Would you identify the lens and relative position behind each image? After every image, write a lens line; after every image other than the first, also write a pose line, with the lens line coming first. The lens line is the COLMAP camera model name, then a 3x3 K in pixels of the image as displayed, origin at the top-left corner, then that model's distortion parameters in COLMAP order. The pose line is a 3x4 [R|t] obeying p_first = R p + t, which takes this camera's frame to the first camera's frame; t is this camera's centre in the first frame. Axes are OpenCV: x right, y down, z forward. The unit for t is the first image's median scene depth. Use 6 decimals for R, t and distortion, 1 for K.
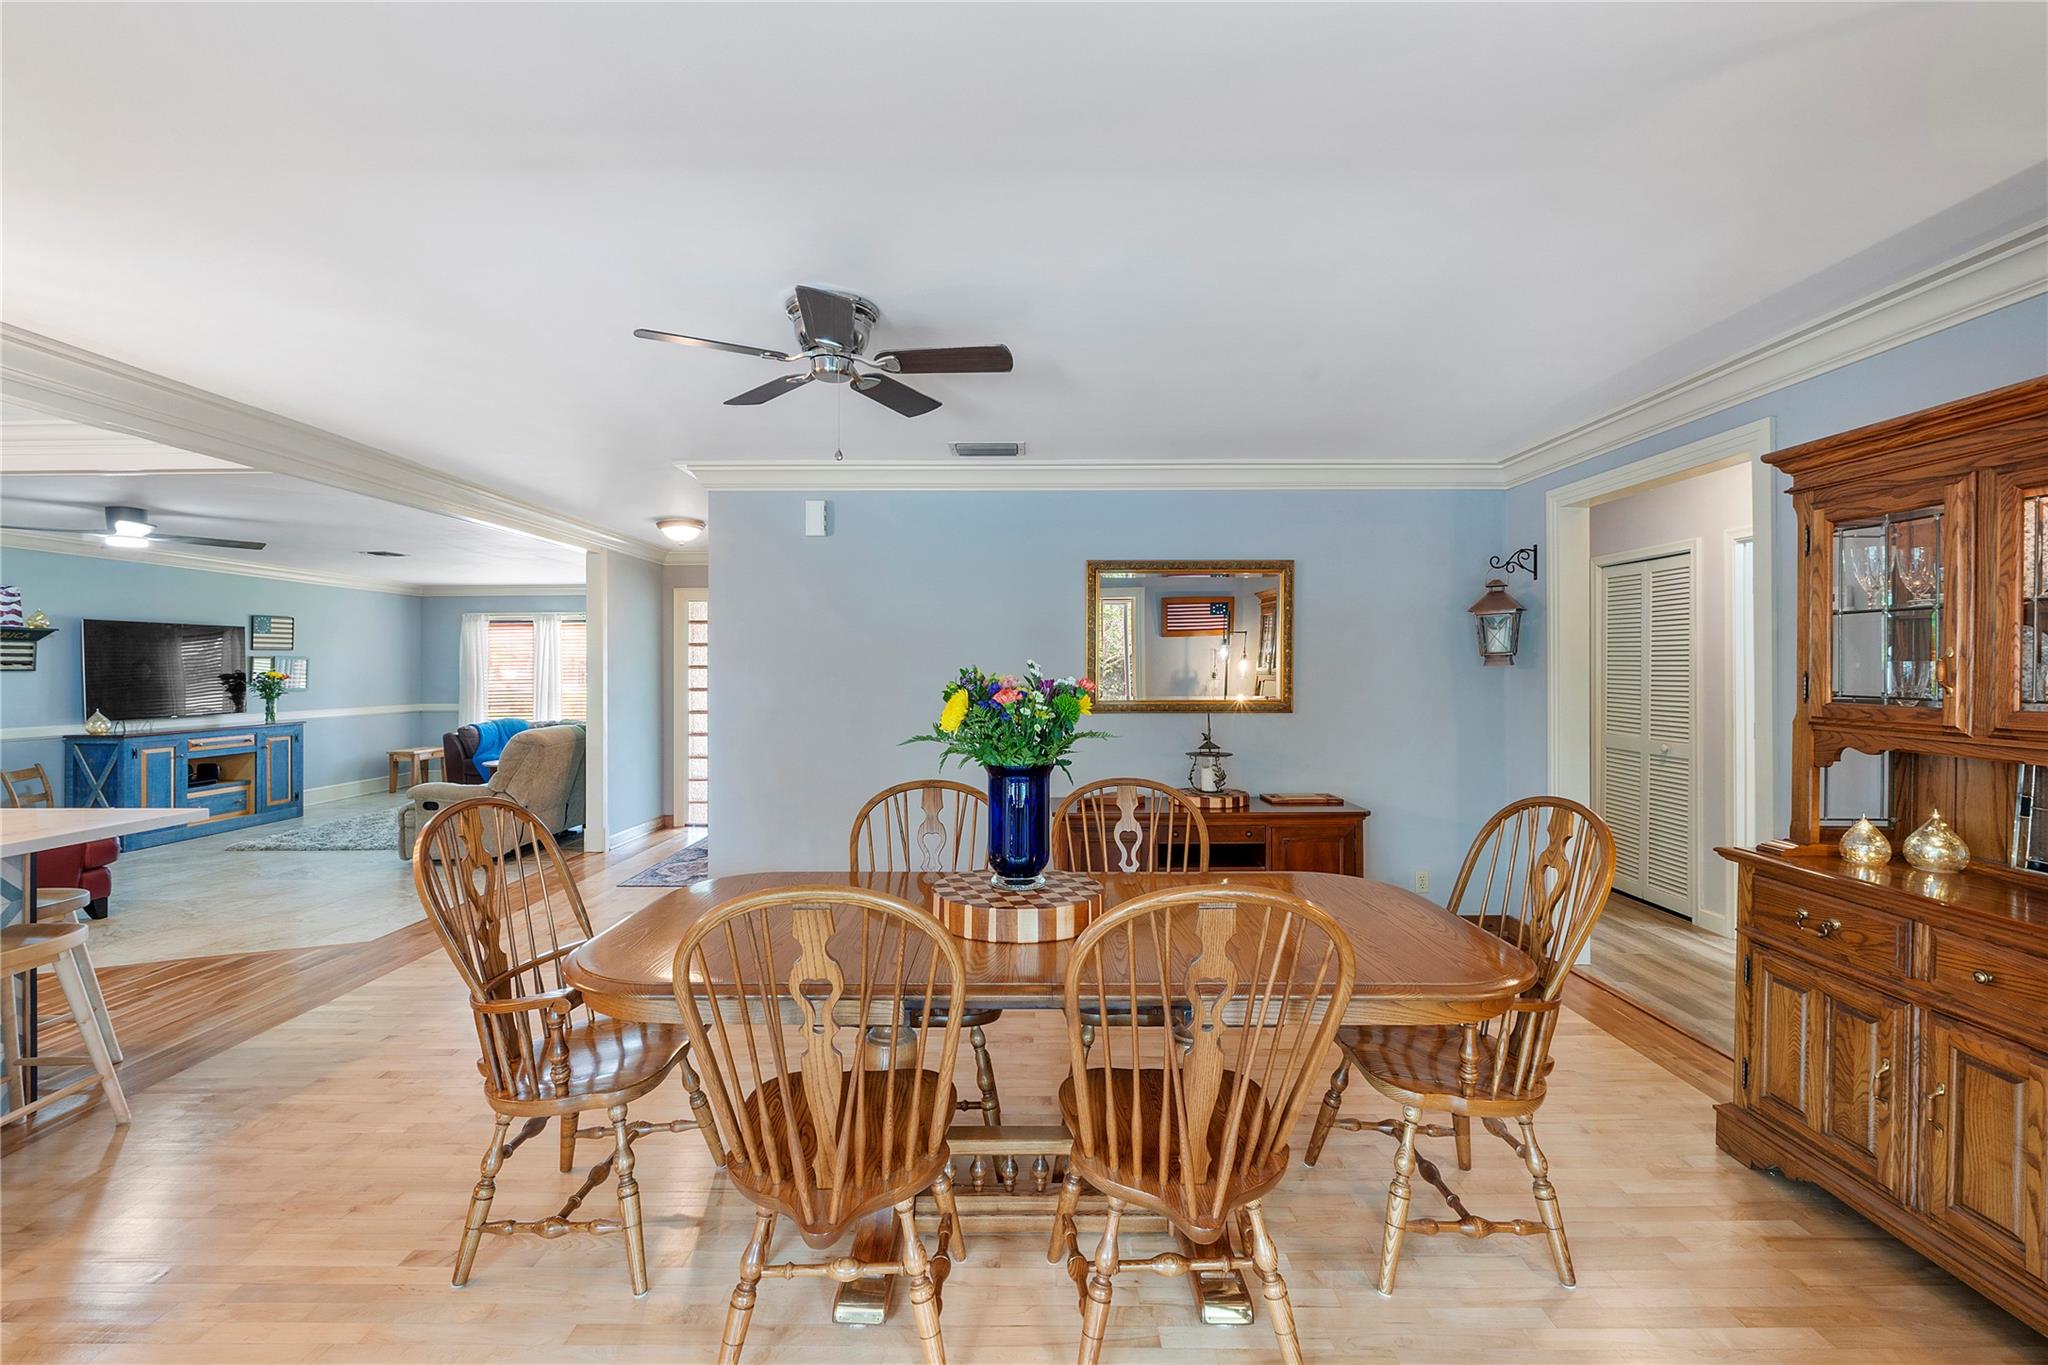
lens RADIAL K [[866.7, 0, 1015.4], [0, 866.7, 663.7], [0, 0, 1]] dist [-0.006453, -0.000182]
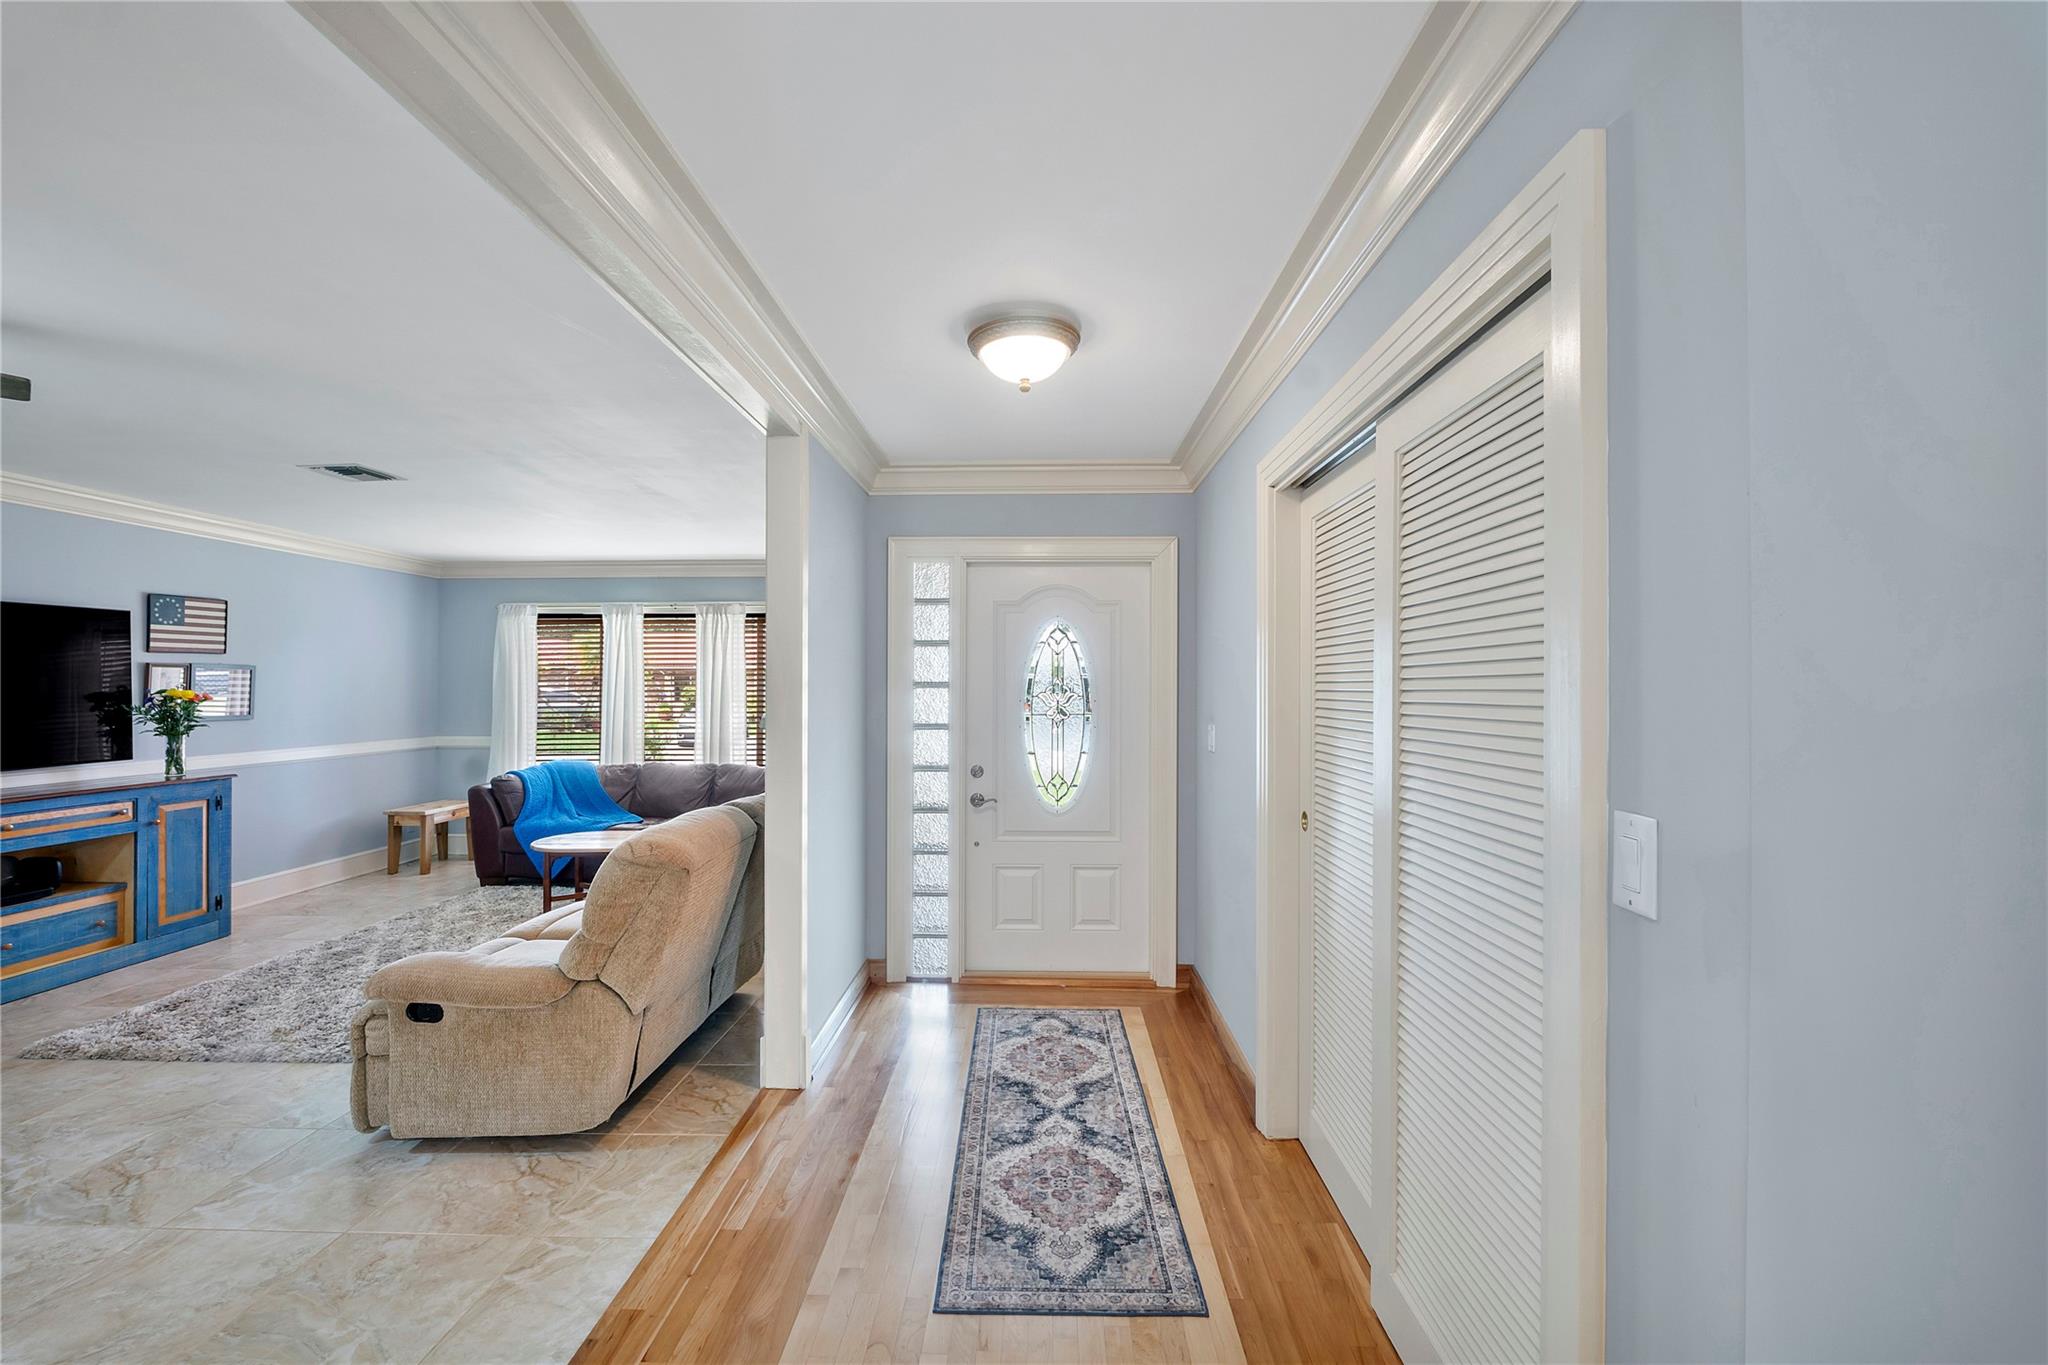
lens RADIAL K [[866.7, 0, 1018.5], [0, 866.7, 679.8], [0, 0, 1]] dist [-0.006453, -0.000182]
pose [[0.999636, 0.003886, -0.026683, -0.280234], [-0.003912, 0.999992, -0.000932, 0.001291], [0.026679, 0.001036, 0.999644, 0.436990]]
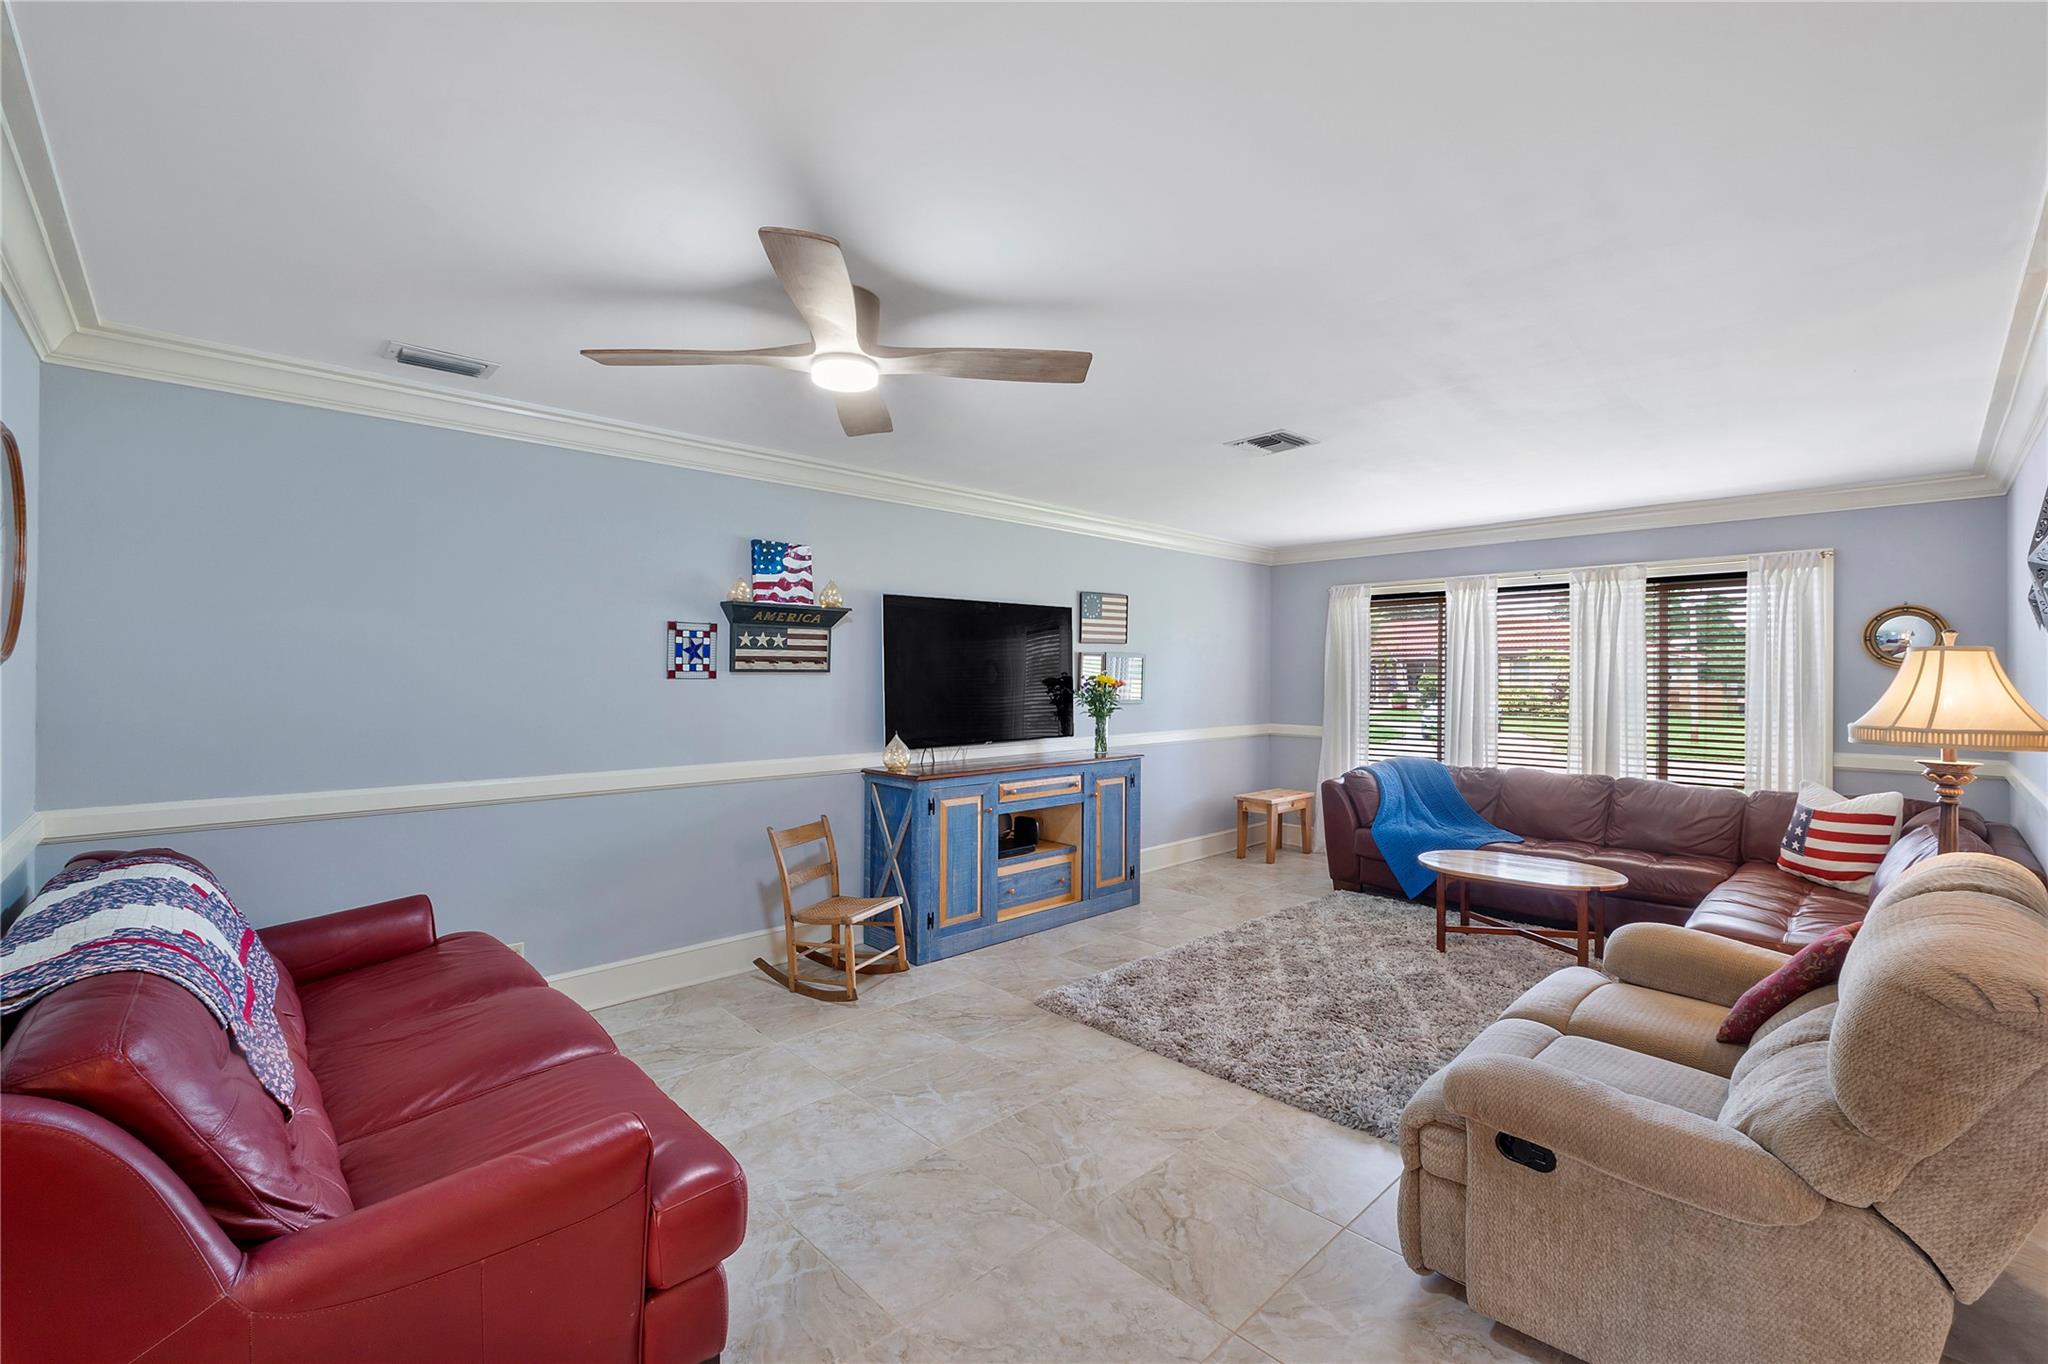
lens RADIAL K [[866.7, 0, 1021.3], [0, 866.7, 677.7], [0, 0, 1]] dist [-0.006453, -0.000182]
pose [[0.693080, 0.010975, -0.720777, -0.438051], [-0.002314, 0.999913, 0.013000, 0.002770], [0.720857, -0.007342, 0.693045, 0.507822]]
